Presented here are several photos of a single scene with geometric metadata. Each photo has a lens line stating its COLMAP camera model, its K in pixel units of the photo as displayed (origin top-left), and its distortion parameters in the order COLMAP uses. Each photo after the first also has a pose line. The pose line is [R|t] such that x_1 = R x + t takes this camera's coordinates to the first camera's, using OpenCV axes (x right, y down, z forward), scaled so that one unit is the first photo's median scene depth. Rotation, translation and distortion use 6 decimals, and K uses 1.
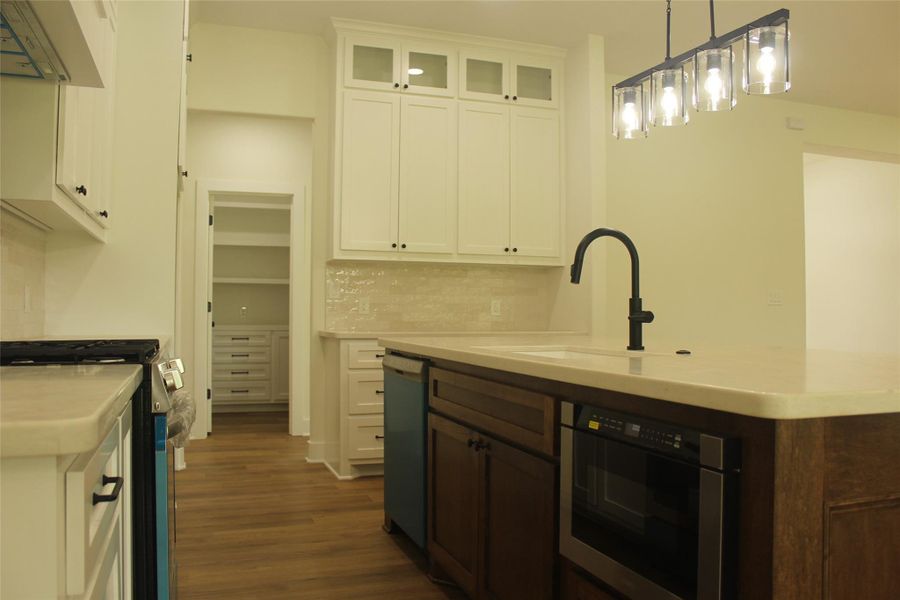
lens RADIAL K [[752.5, 0, 450.0], [0, 752.5, 300.0], [0, 0, 1]] dist [-0.161825, 0.147589]
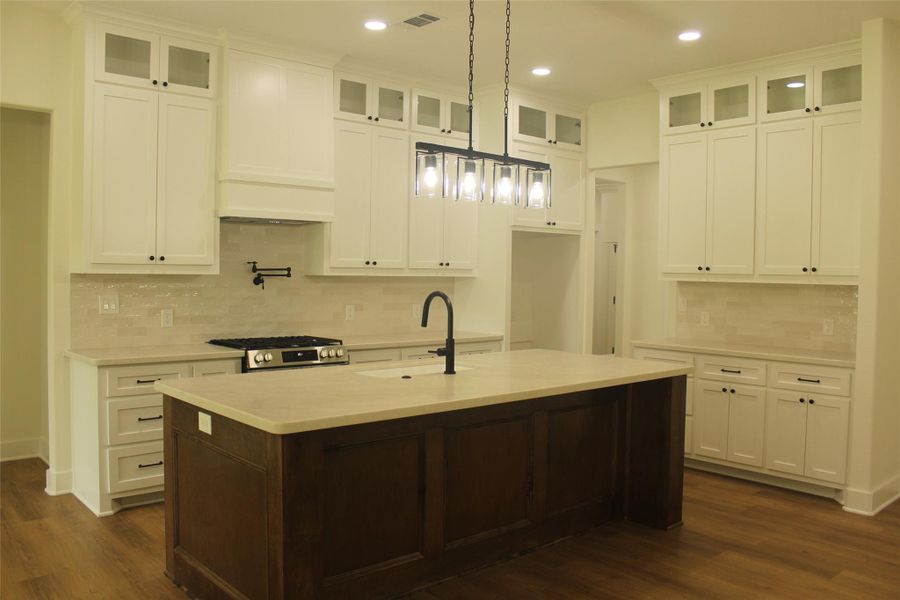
lens RADIAL K [[752.5, 0, 450.0], [0, 752.5, 300.0], [0, 0, 1]] dist [-0.161825, 0.147589]
pose [[0.375225, 0.034121, -0.926306, 0.794797], [0.003464, 0.999264, 0.038211, -0.066364], [0.926927, -0.017546, 0.374830, 0.219982]]
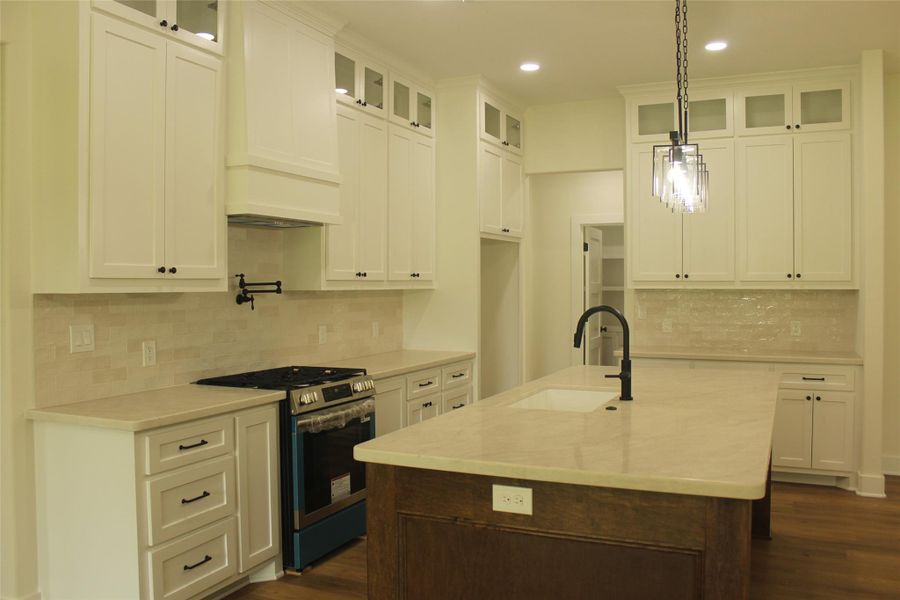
lens RADIAL K [[752.5, 0, 450.0], [0, 752.5, 300.0], [0, 0, 1]] dist [-0.161825, 0.147589]
pose [[0.719254, 0.007289, -0.694709, 0.450367], [0.018011, 0.999413, 0.029133, -0.072466], [0.694514, -0.033466, 0.718701, -0.060962]]
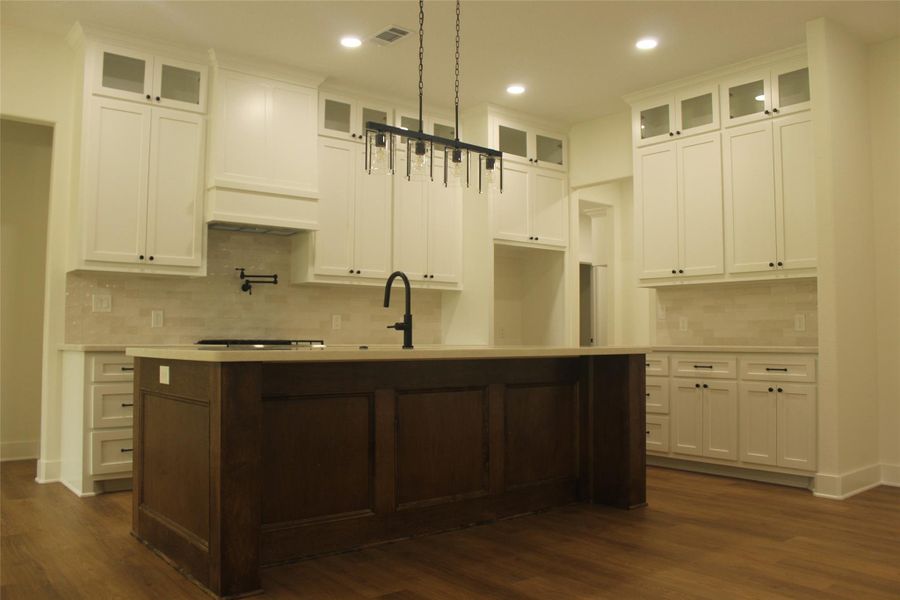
lens RADIAL K [[752.5, 0, 450.0], [0, 752.5, 300.0], [0, 0, 1]] dist [-0.161825, 0.147589]
pose [[0.339510, -0.050968, -0.939220, 0.856223], [0.013834, 0.998693, -0.049195, 0.022202], [0.940501, 0.003709, 0.339772, 0.272365]]
